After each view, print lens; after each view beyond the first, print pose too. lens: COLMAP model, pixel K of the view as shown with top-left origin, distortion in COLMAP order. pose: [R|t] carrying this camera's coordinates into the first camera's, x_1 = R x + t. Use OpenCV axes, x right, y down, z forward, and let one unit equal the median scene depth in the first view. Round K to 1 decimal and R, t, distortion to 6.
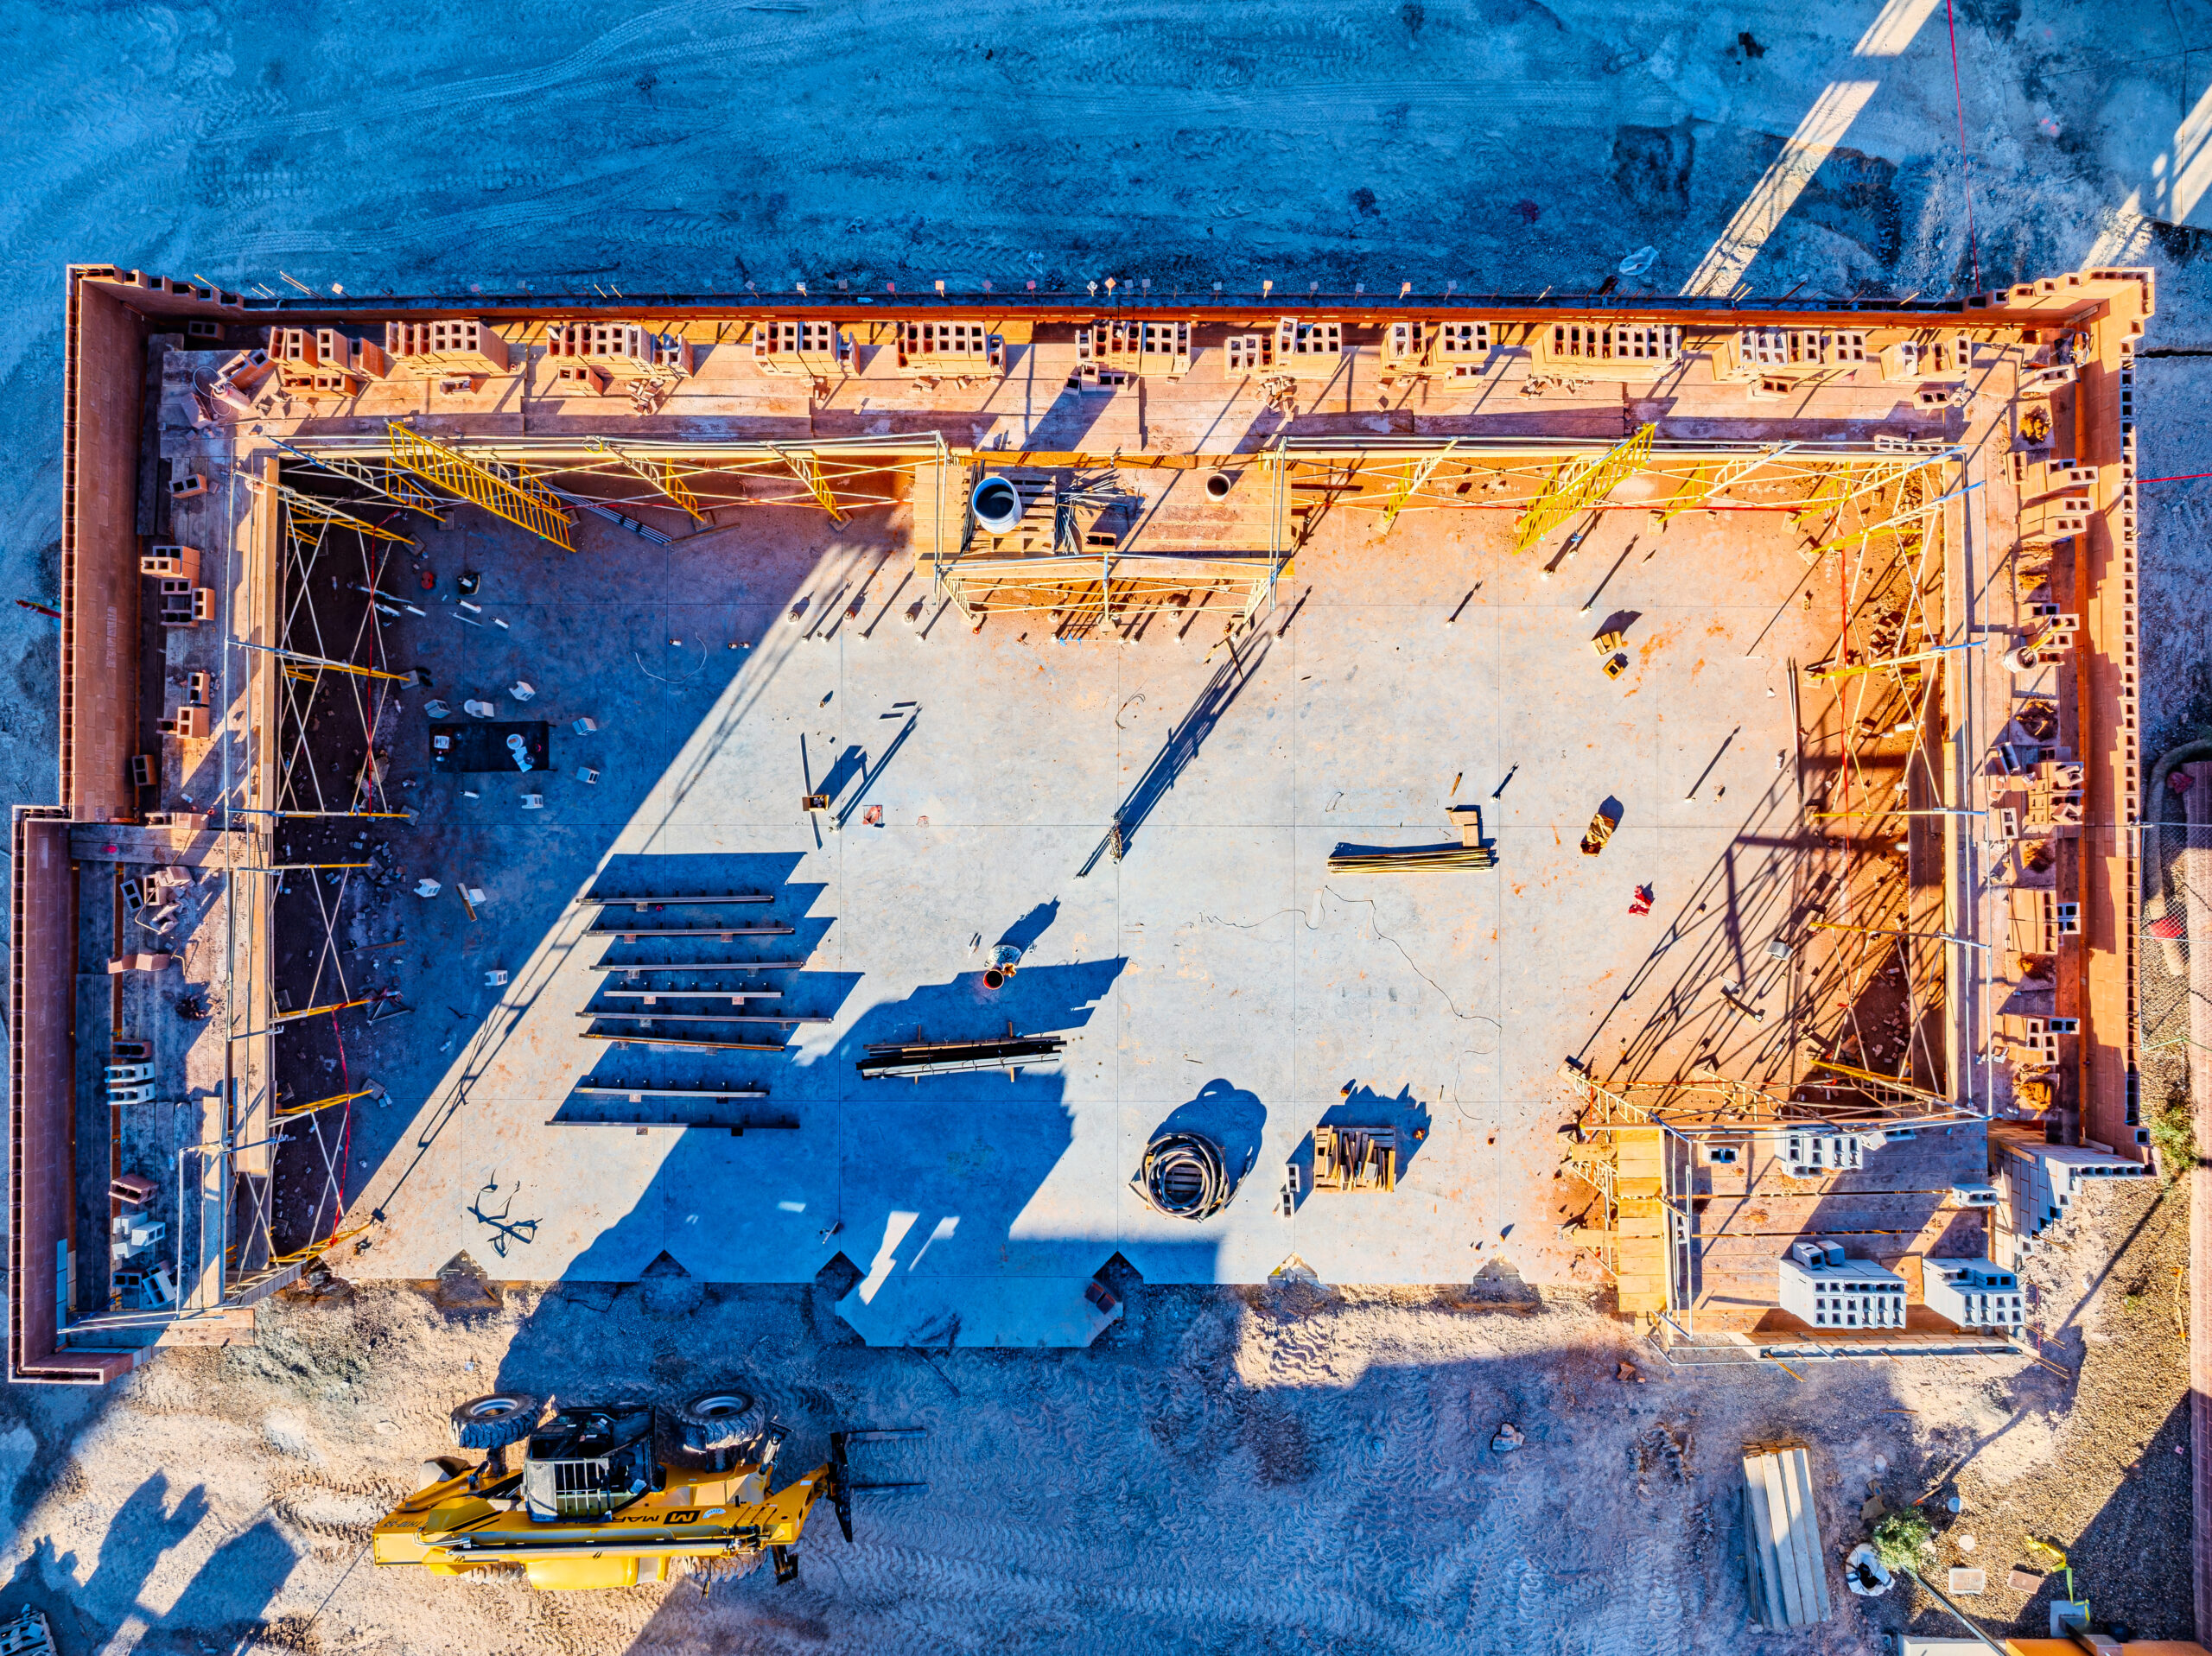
lens RADIAL K [[1557.0, 0, 1097.4], [0, 1557.0, 813.7], [0, 0, 1]] dist [-0.038942, 0.013223]
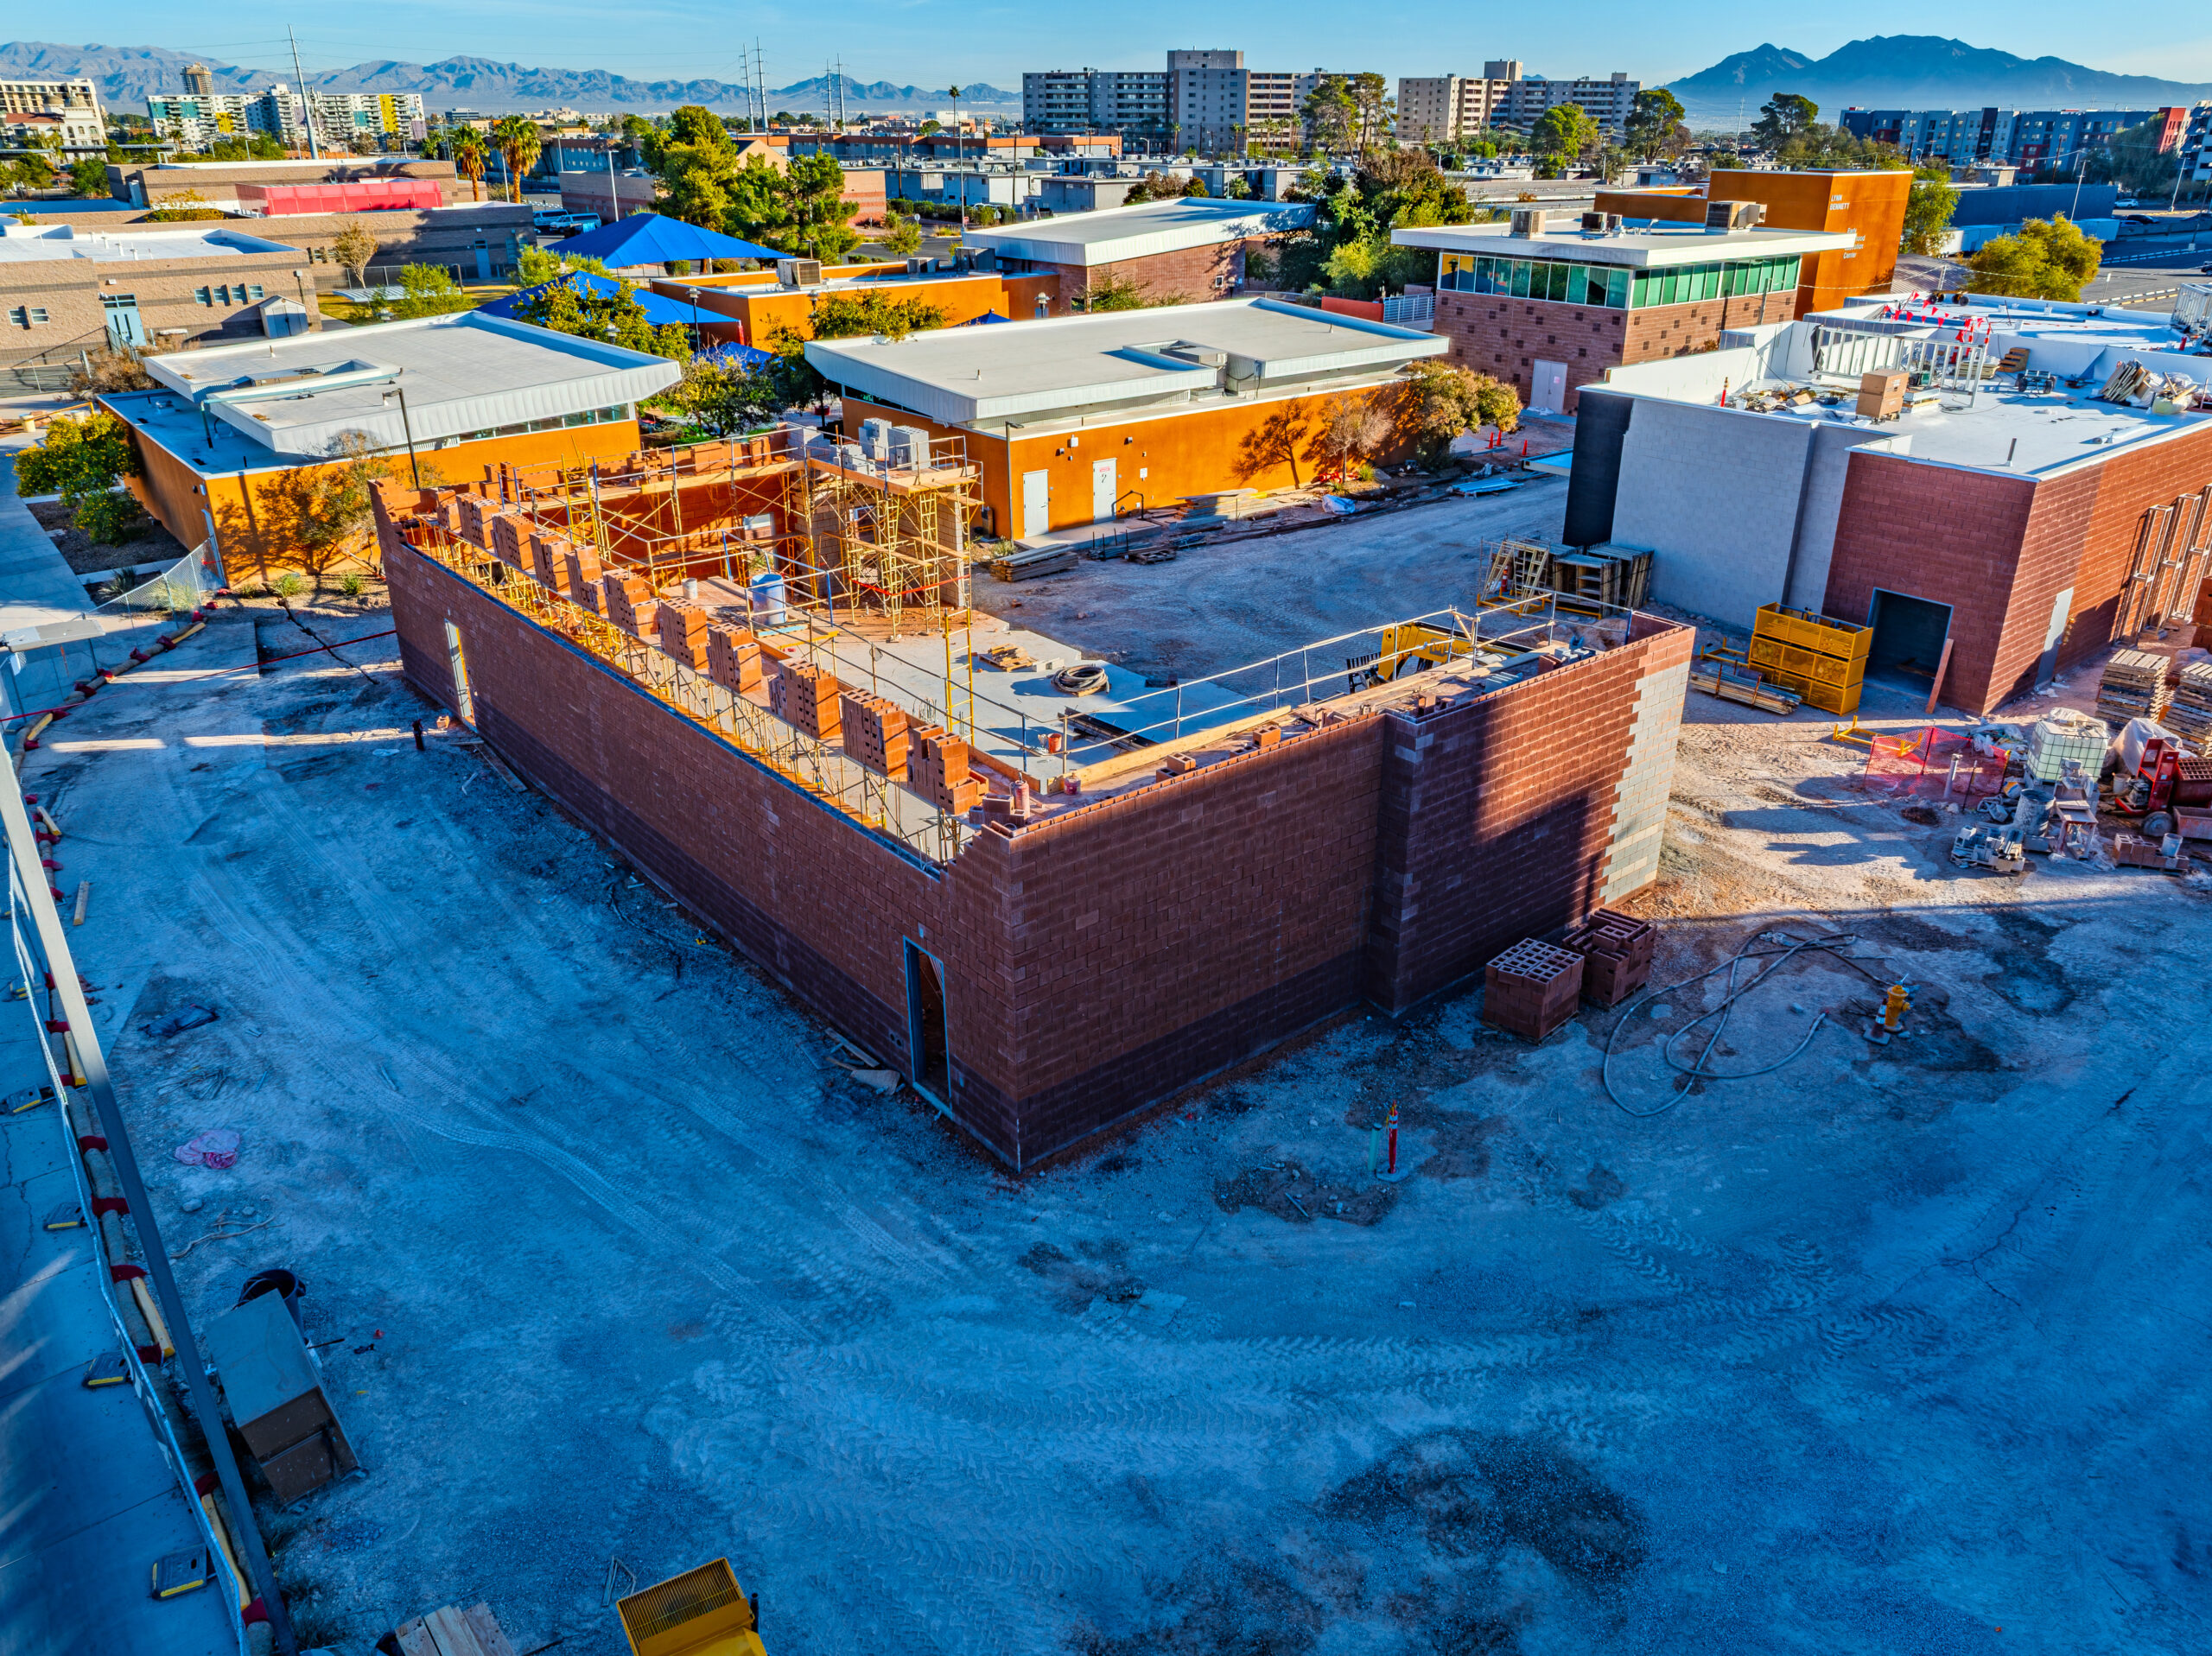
lens RADIAL K [[1557.0, 0, 1109.2], [0, 1557.0, 829.4], [0, 0, 1]] dist [-0.038942, 0.013223]
pose [[-0.635010, -0.326388, 0.700167, -1.105602], [0.772210, -0.243160, 0.586997, -0.703672], [-0.021337, 0.913424, 0.406449, 0.471577]]
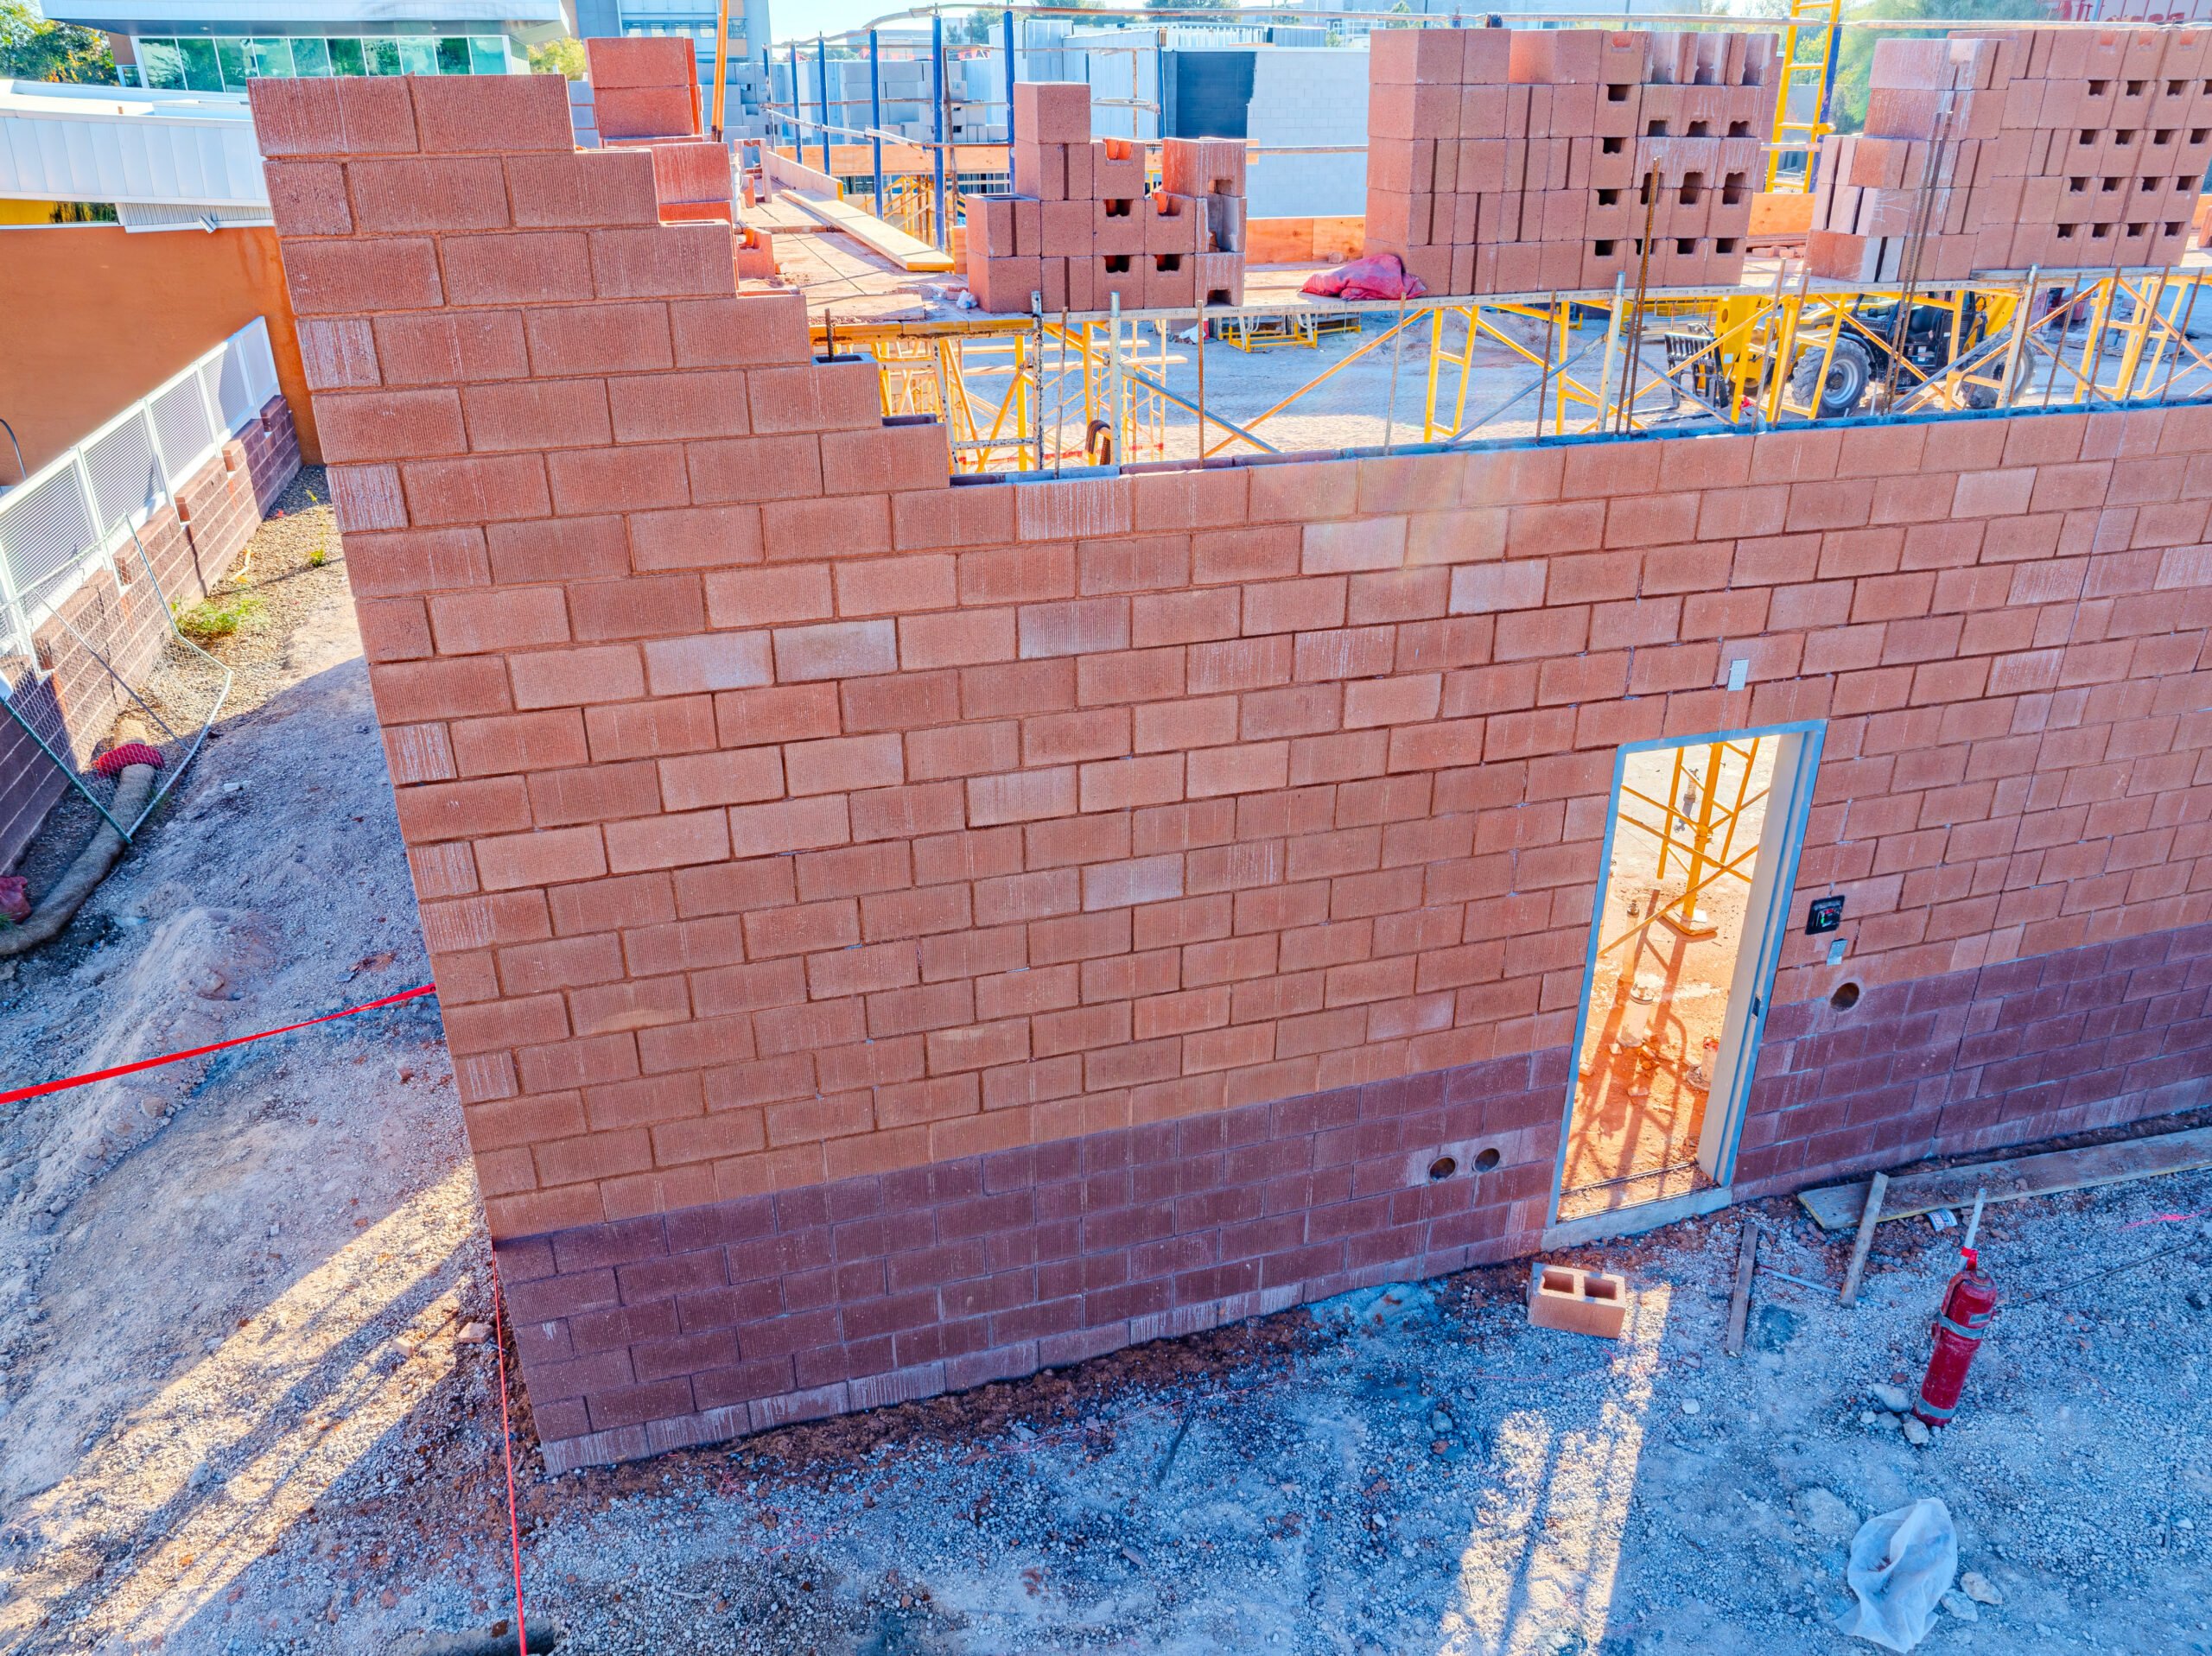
lens RADIAL K [[1557.0, 0, 1113.3], [0, 1557.0, 819.6], [0, 0, 1]] dist [-0.038942, 0.013223]
pose [[-0.955662, 0.126325, -0.265994, 0.525880], [-0.294345, -0.383802, 0.875247, -0.478248], [0.008477, 0.914734, 0.403968, 0.806319]]
